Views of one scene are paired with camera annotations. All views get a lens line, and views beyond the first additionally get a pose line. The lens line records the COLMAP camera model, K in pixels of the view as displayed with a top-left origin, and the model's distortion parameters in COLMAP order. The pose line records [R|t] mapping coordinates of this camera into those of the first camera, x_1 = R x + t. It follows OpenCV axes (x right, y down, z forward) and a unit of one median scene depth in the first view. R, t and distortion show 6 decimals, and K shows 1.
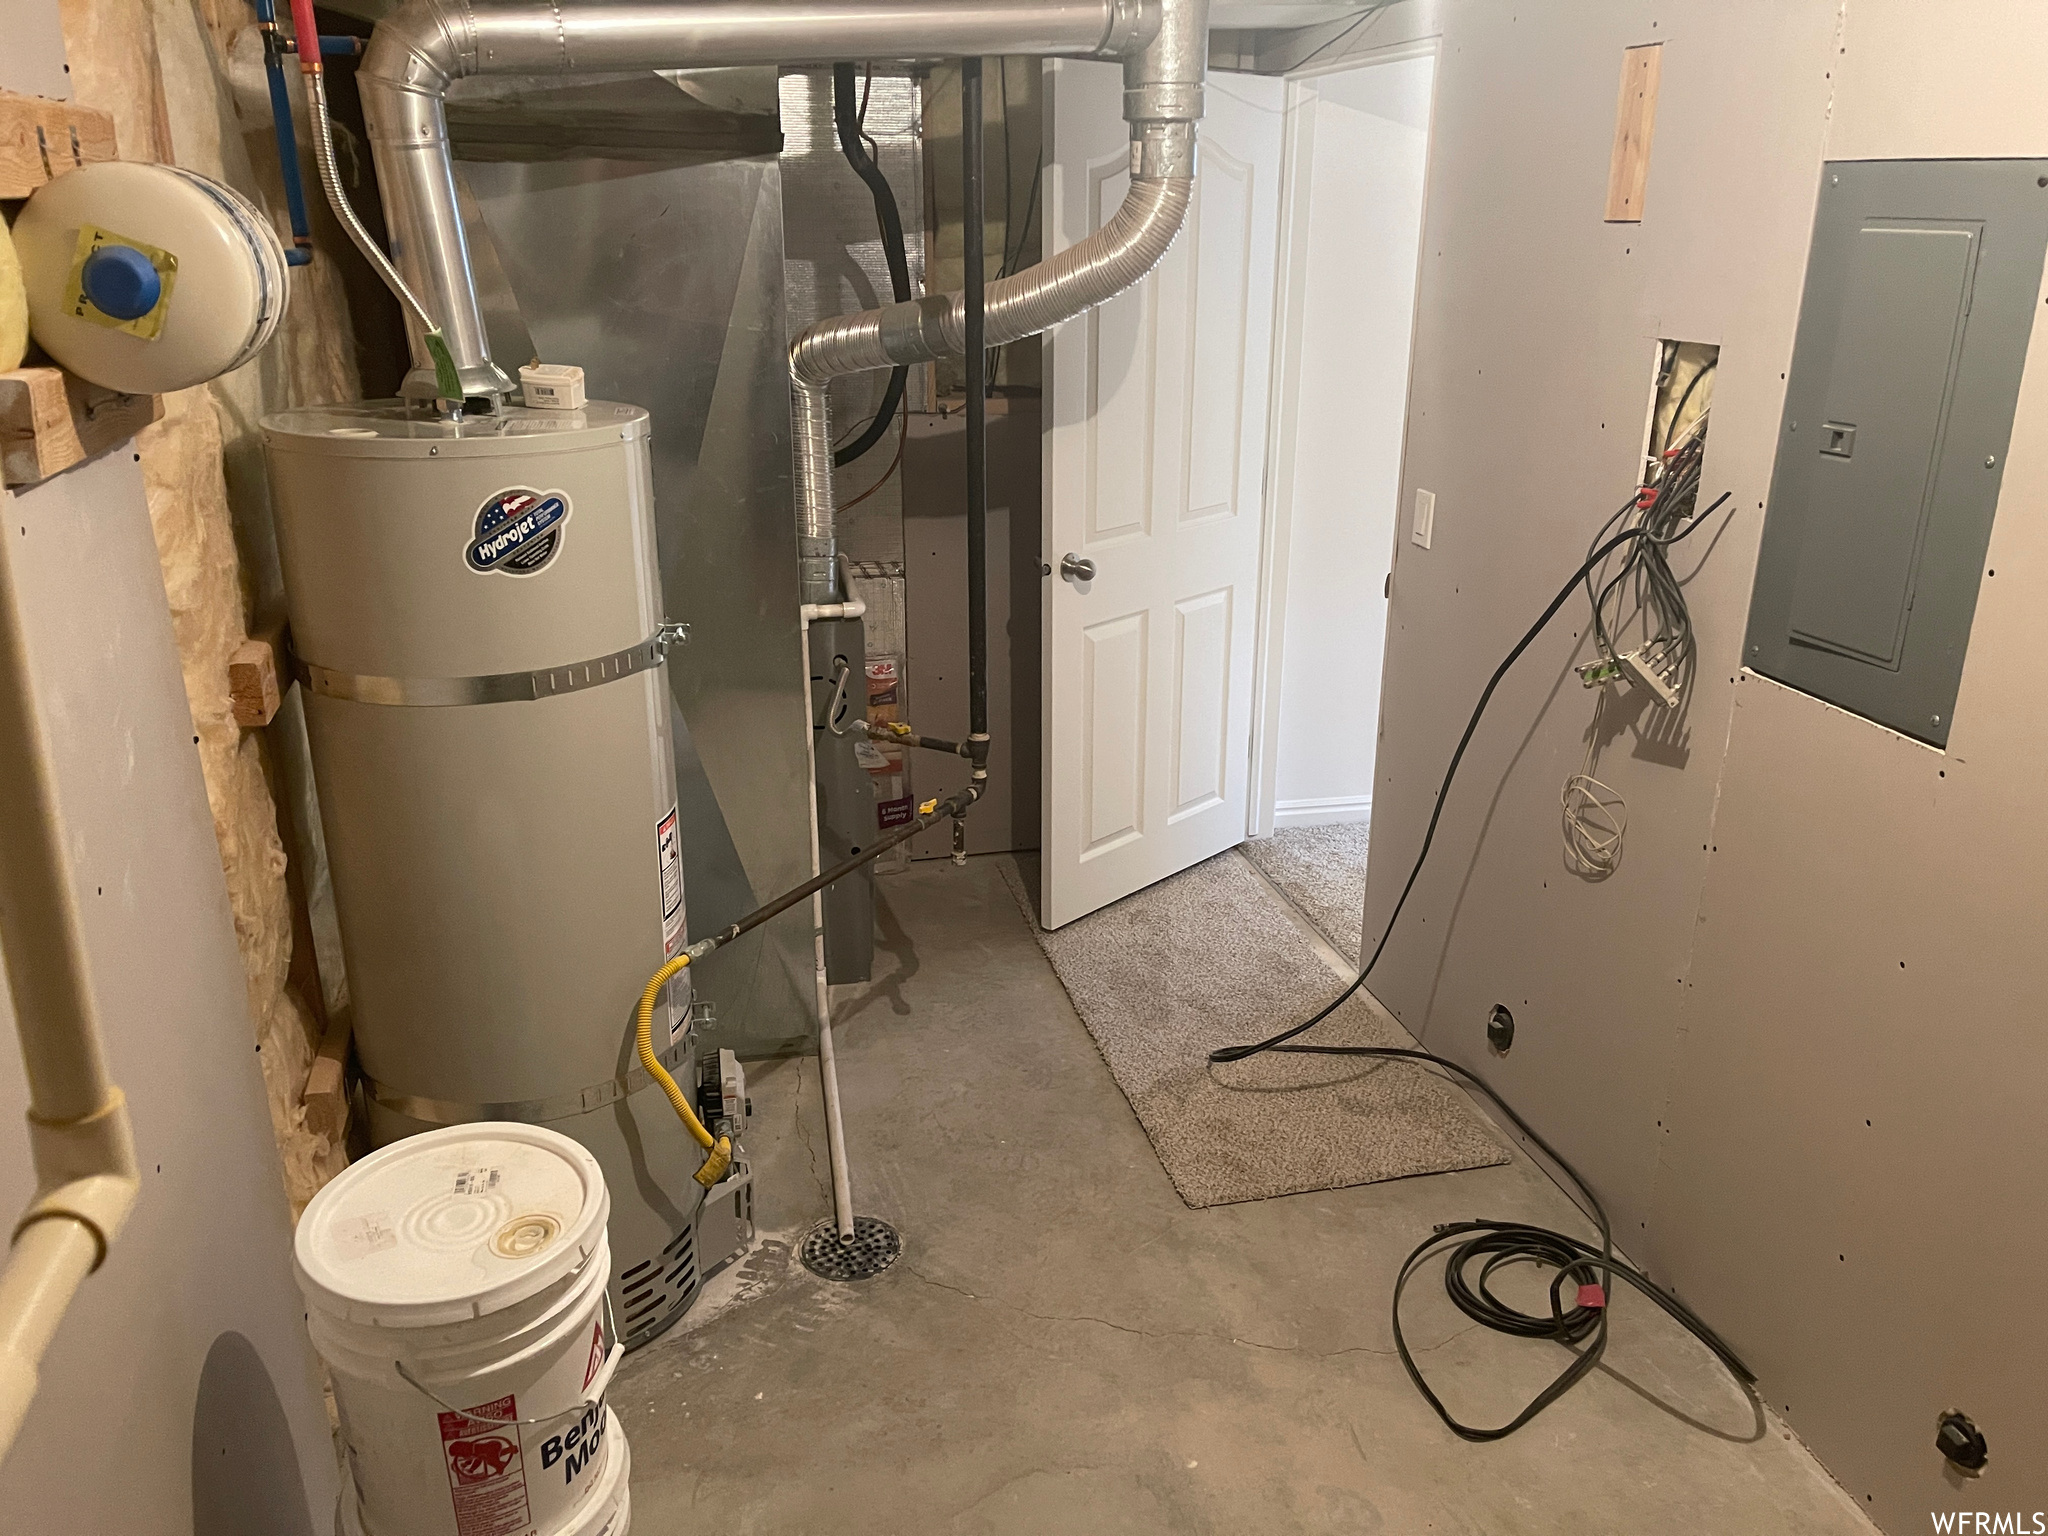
lens RADIAL K [[1551.4, 0, 1021.6], [0, 1551.4, 763.1], [0, 0, 1]] dist [0.075846, -0.089285]
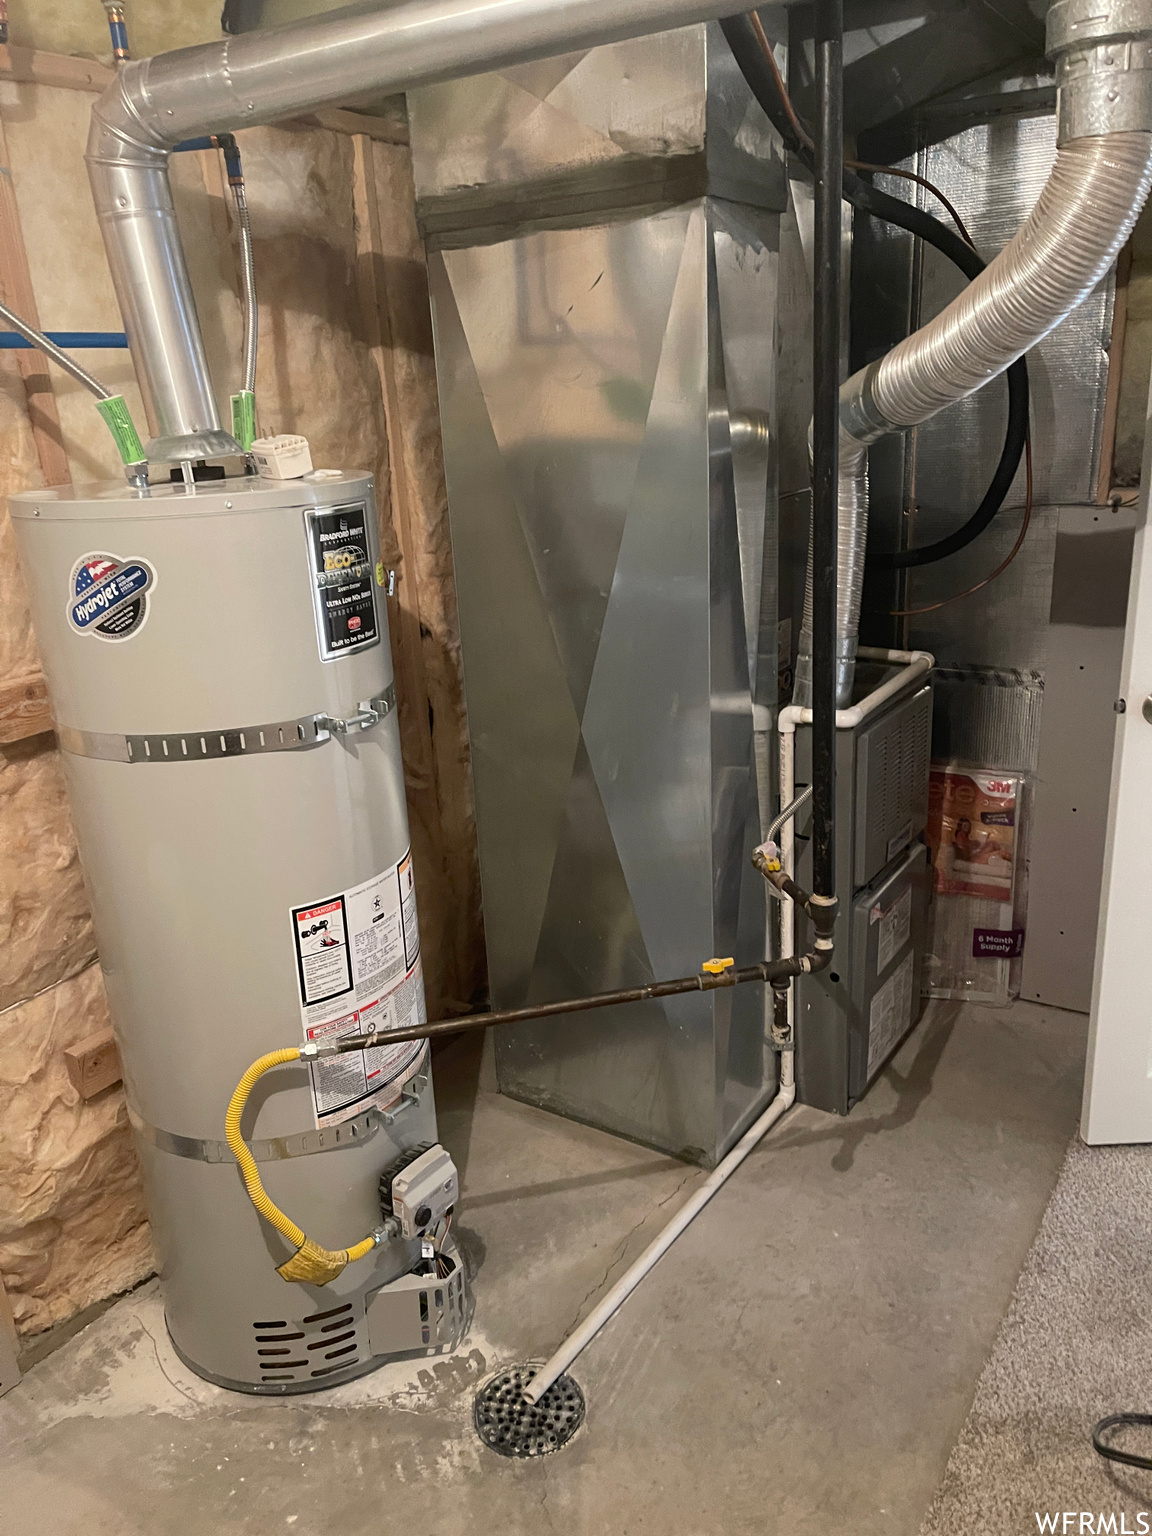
lens RADIAL K [[1163.5, 0, 575.0], [0, 1163.5, 779.6], [0, 0, 1]] dist [0.075846, -0.089285]
pose [[0.689835, 0.196037, -0.696920, 0.345146], [-0.188840, 0.978040, 0.088193, -0.125195], [0.698905, 0.070768, 0.711705, 0.546643]]
